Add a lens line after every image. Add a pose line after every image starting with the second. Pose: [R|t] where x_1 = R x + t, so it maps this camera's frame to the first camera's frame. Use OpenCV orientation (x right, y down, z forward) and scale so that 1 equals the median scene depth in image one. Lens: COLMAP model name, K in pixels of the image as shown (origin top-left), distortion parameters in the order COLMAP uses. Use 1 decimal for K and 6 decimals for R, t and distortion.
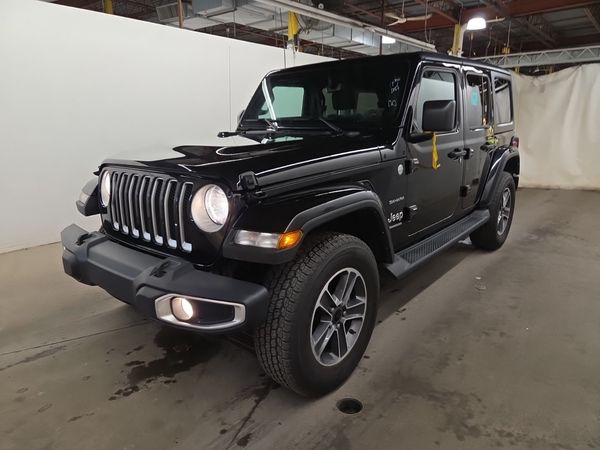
lens RADIAL K [[425.2, 0, 297.4], [0, 425.2, 230.4], [0, 0, 1]] dist [0.031897, -0.010578]
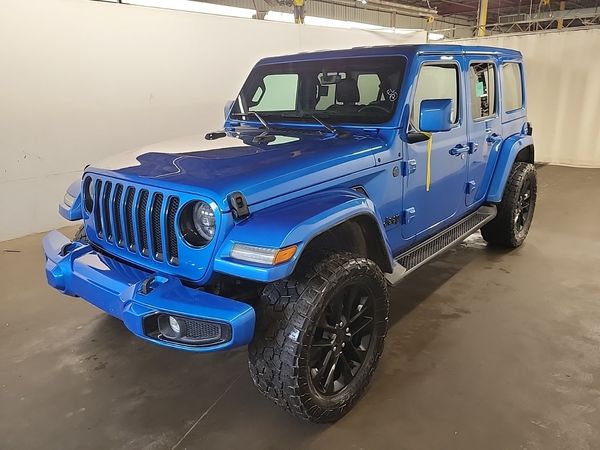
lens RADIAL K [[472.9, 0, 294.3], [0, 472.9, 223.0], [0, 0, 1]] dist [0.027314, 0.015630]
pose [[0.999950, -0.004705, -0.008808, 0.024841], [0.004951, 0.999592, 0.028116, -0.066435], [0.008672, -0.028158, 0.999566, -0.073532]]
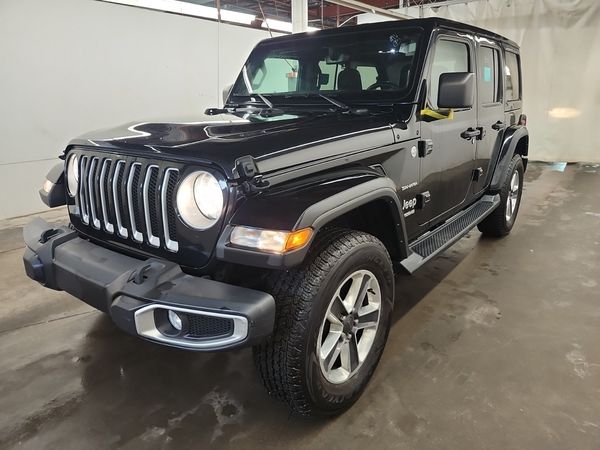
lens RADIAL K [[434.9, 0, 301.4], [0, 434.9, 226.5], [0, 0, 1]] dist [0.038006, -0.036423]
pose [[0.999062, -0.009774, 0.042187, -0.034151], [0.008408, 0.999439, 0.032425, -0.021131], [-0.042480, -0.032040, 0.998583, 0.111674]]
